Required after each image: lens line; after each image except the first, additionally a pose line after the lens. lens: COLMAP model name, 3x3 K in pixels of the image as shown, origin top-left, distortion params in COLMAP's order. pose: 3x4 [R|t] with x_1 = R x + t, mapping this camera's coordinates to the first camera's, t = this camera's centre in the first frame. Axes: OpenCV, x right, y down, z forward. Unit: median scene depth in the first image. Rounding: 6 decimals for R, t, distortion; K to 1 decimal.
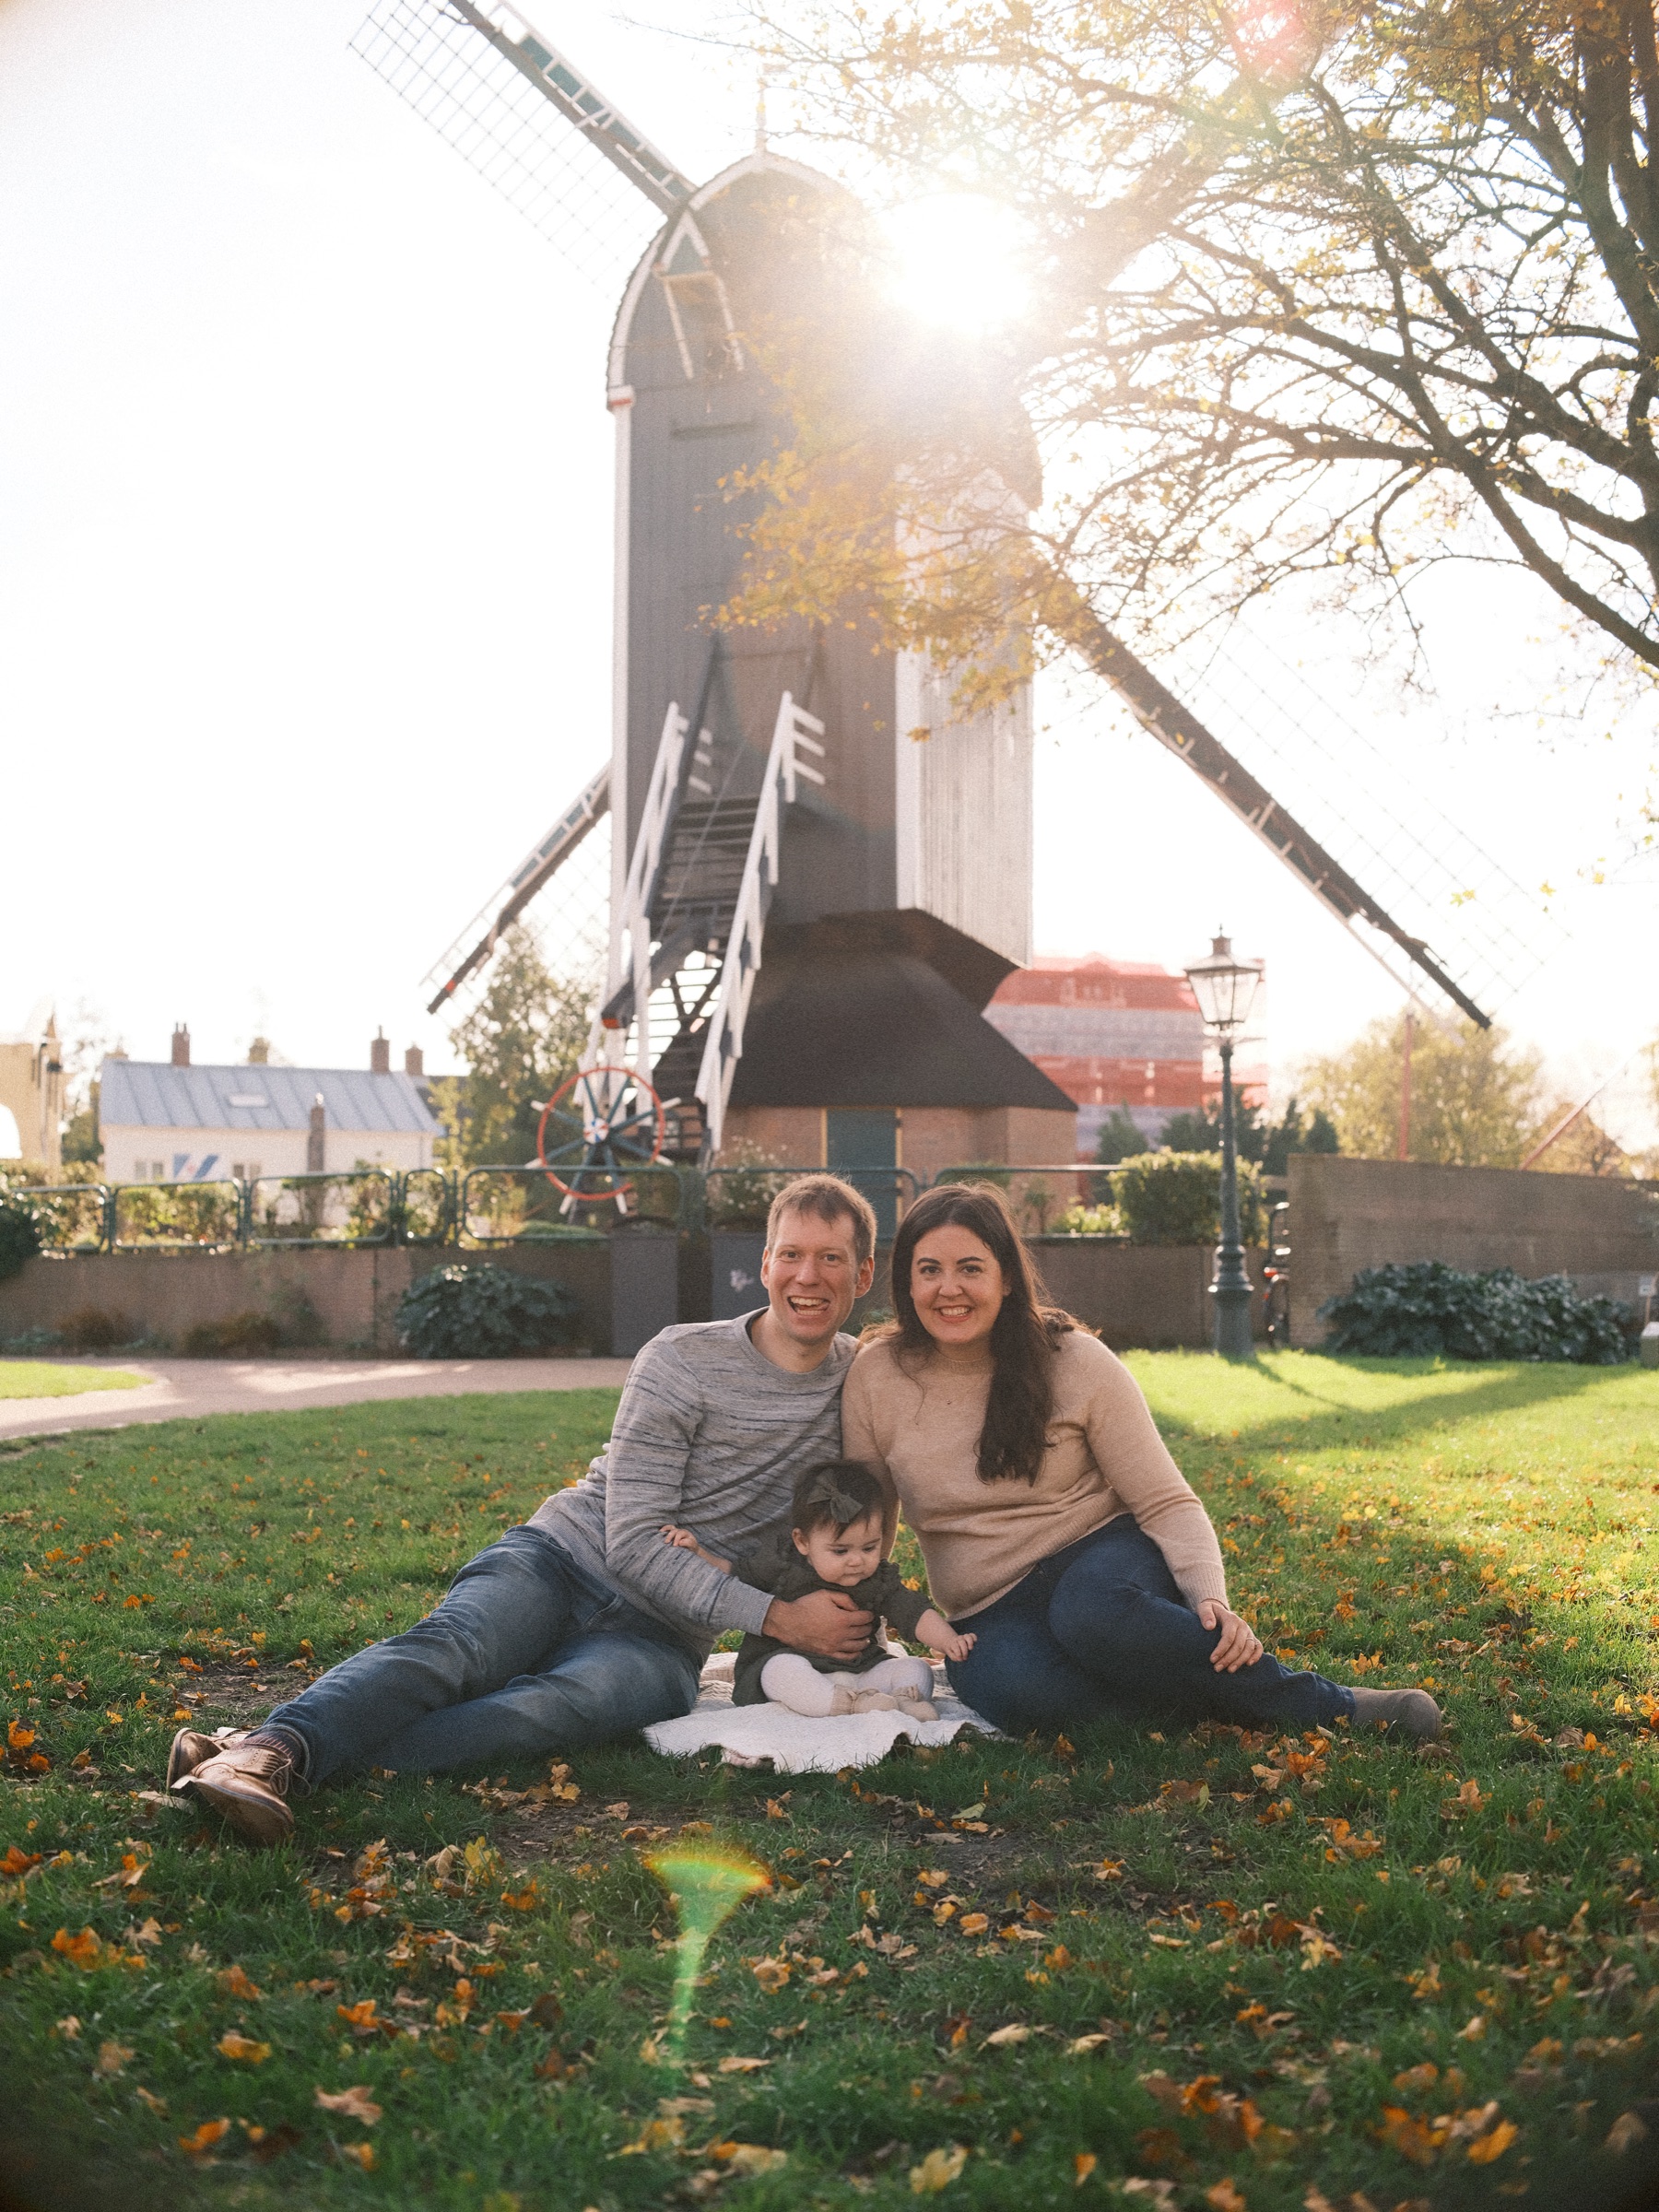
lens RADIAL K [[2812.9, 0, 829.5], [0, 2812.9, 1106.0], [0, 0, 1]] dist [-0.132253, 0.011224]
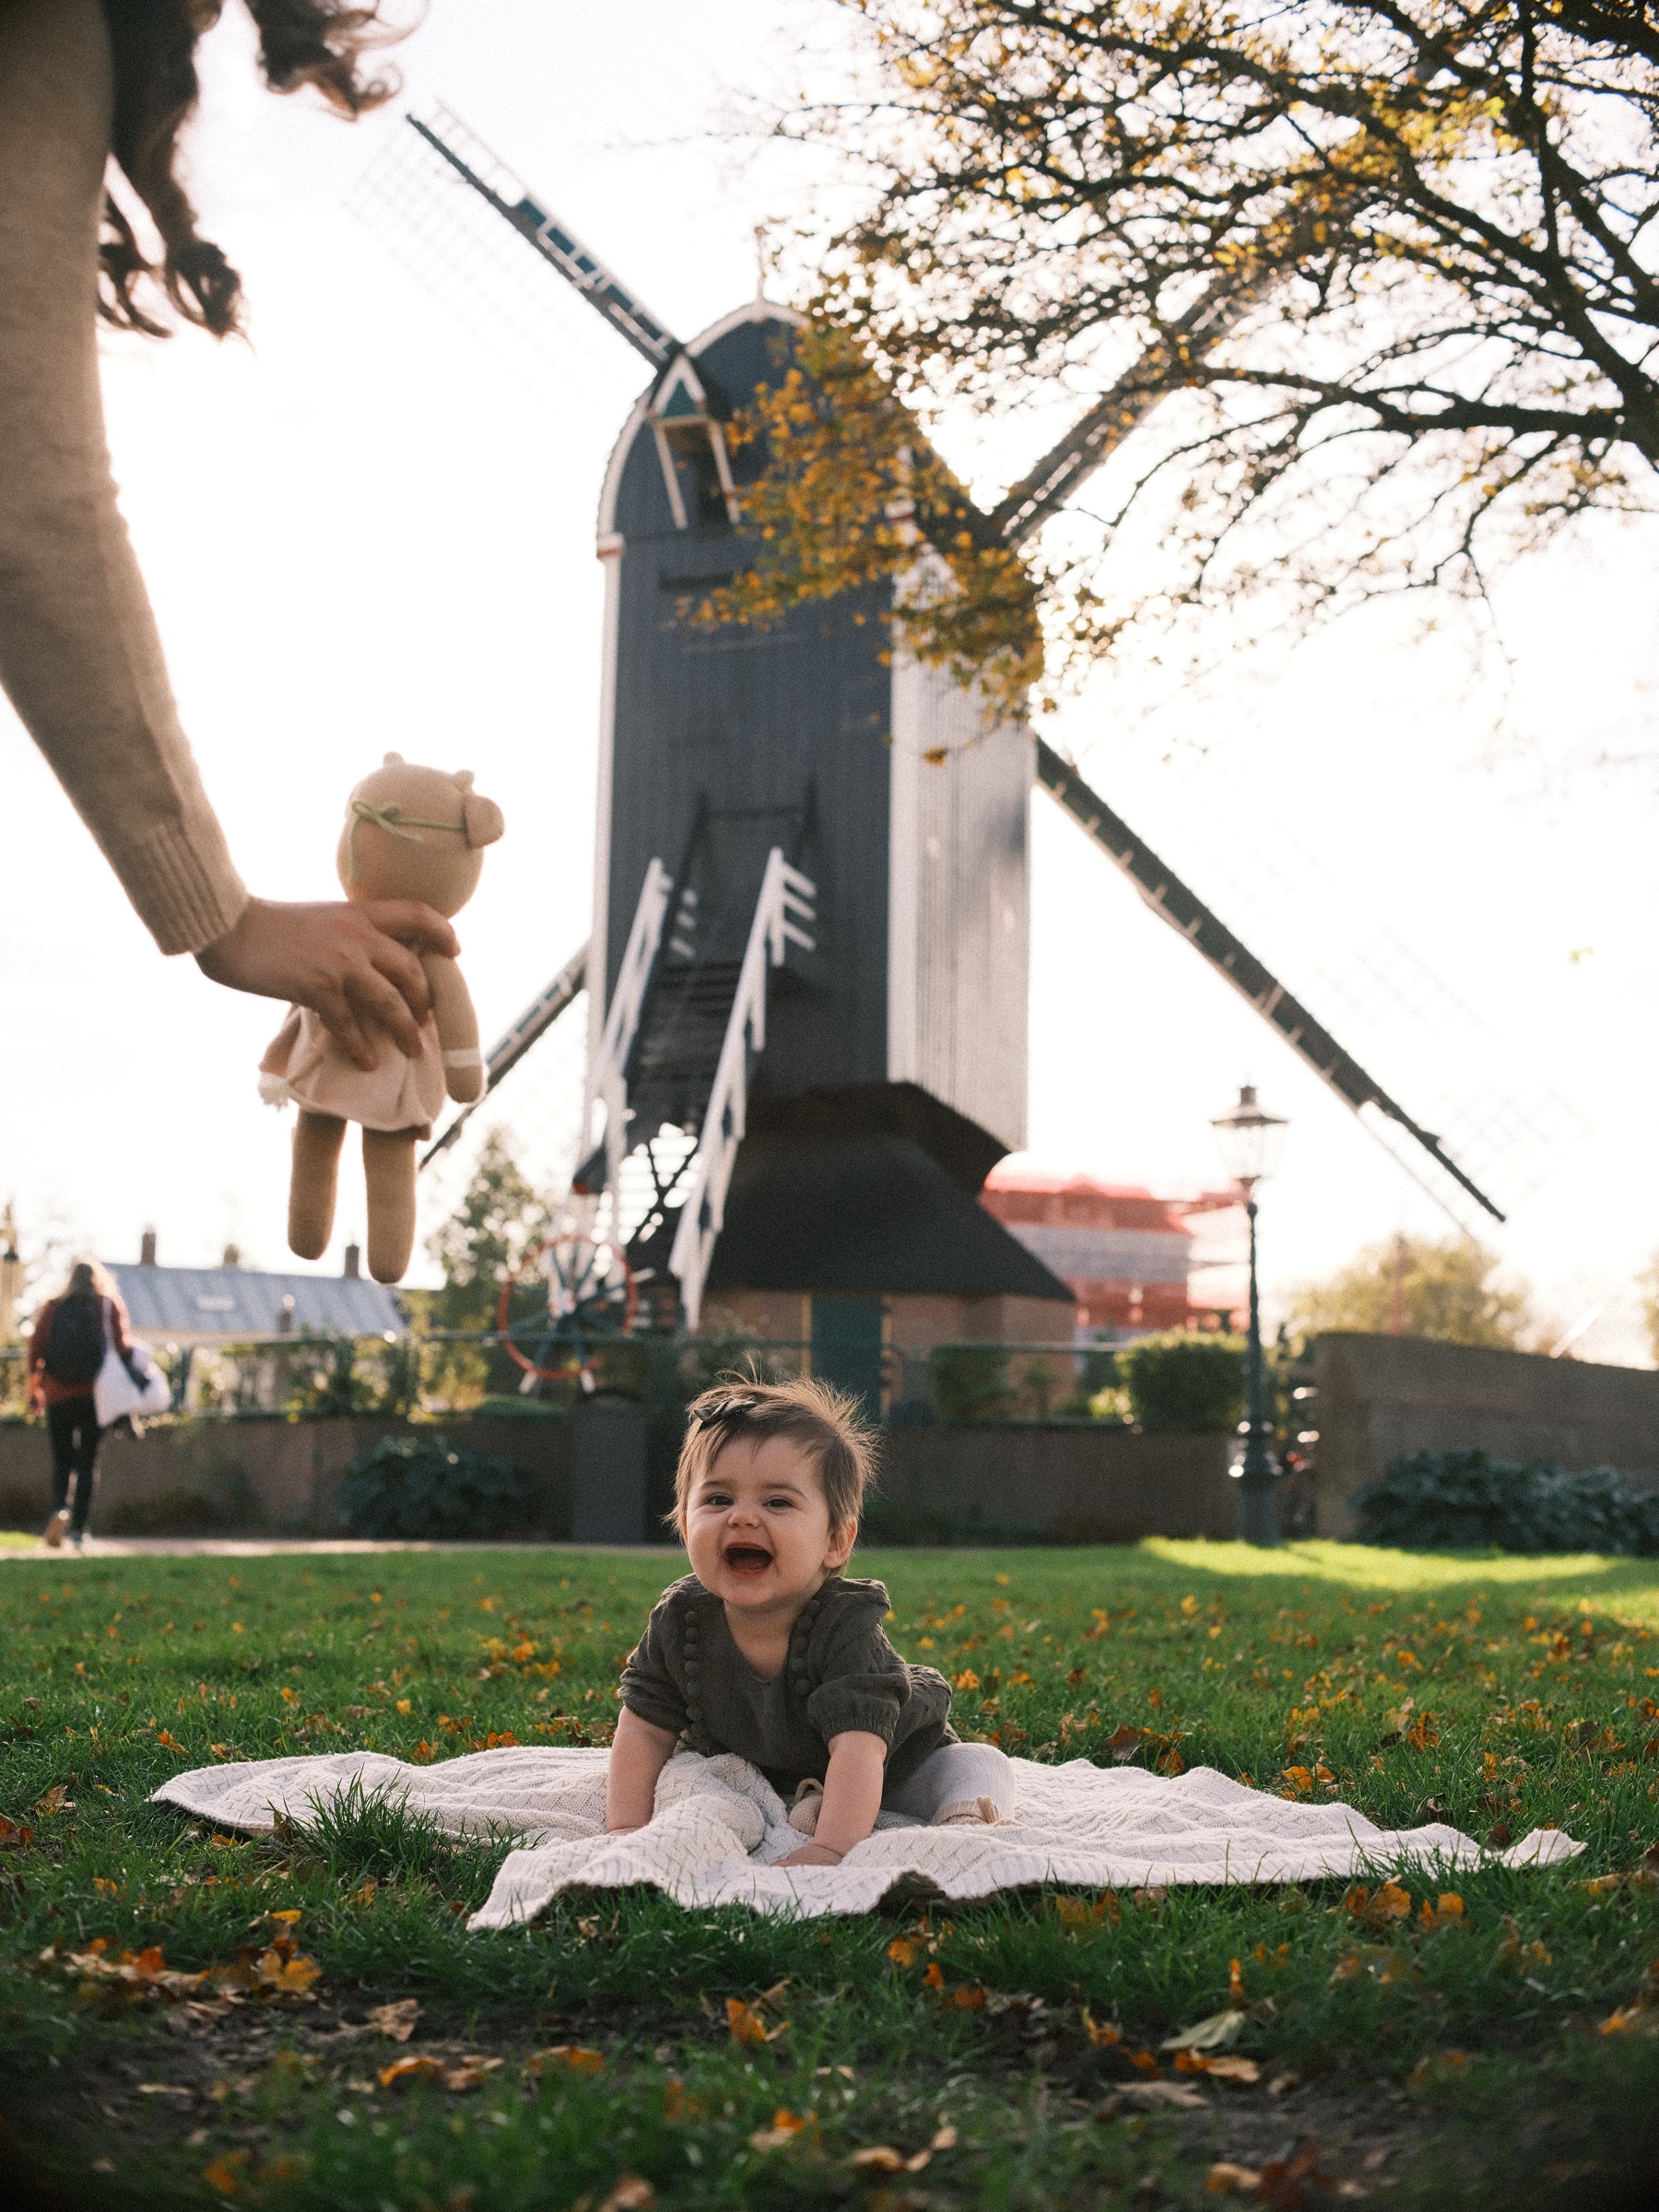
lens RADIAL K [[2760.8, 0, 829.5], [0, 2760.8, 1106.0], [0, 0, 1]] dist [-0.150096, 0.059974]
pose [[0.999810, 0.018338, 0.006598, -0.001807], [-0.017686, 0.995956, -0.088090, 0.020734], [-0.008186, 0.087956, 0.996091, 0.079804]]
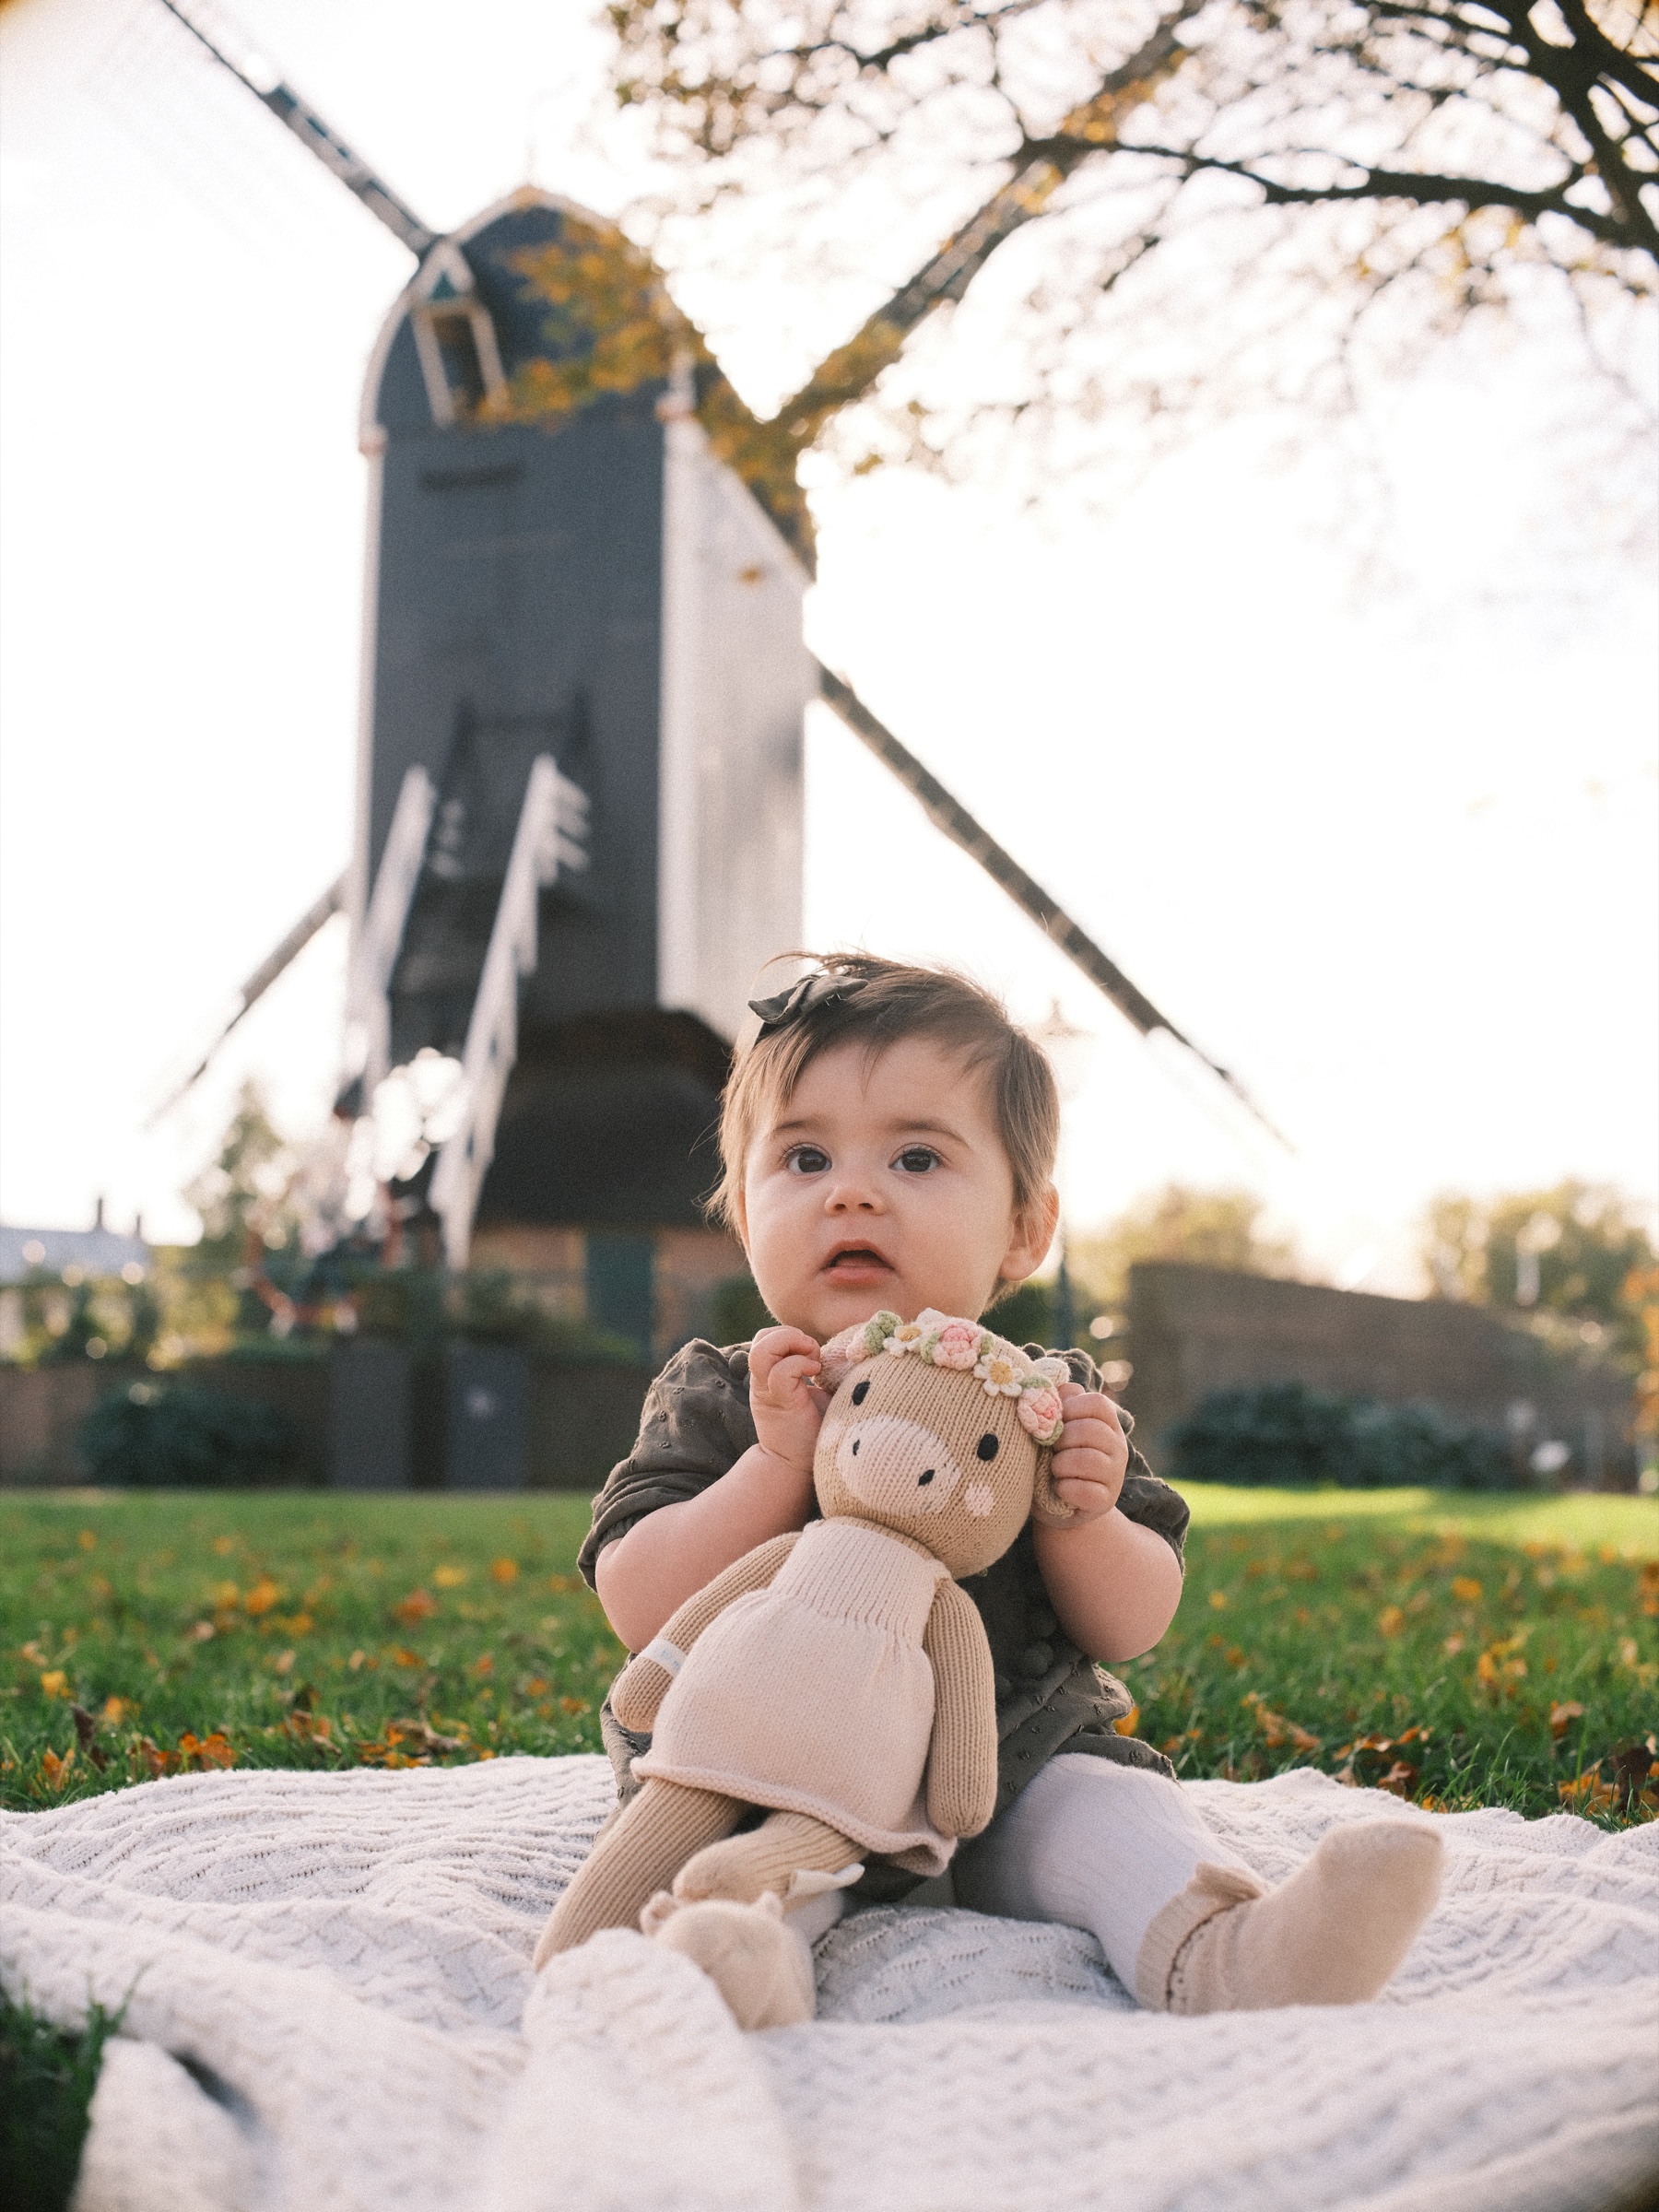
lens RADIAL K [[2760.8, 0, 829.5], [0, 2760.8, 1106.0], [0, 0, 1]] dist [-0.150096, 0.059974]
pose [[0.995438, 0.015892, 0.094075, -0.005708], [-0.008987, 0.997265, -0.073365, 0.026562], [-0.094984, 0.072185, 0.992858, 0.127462]]
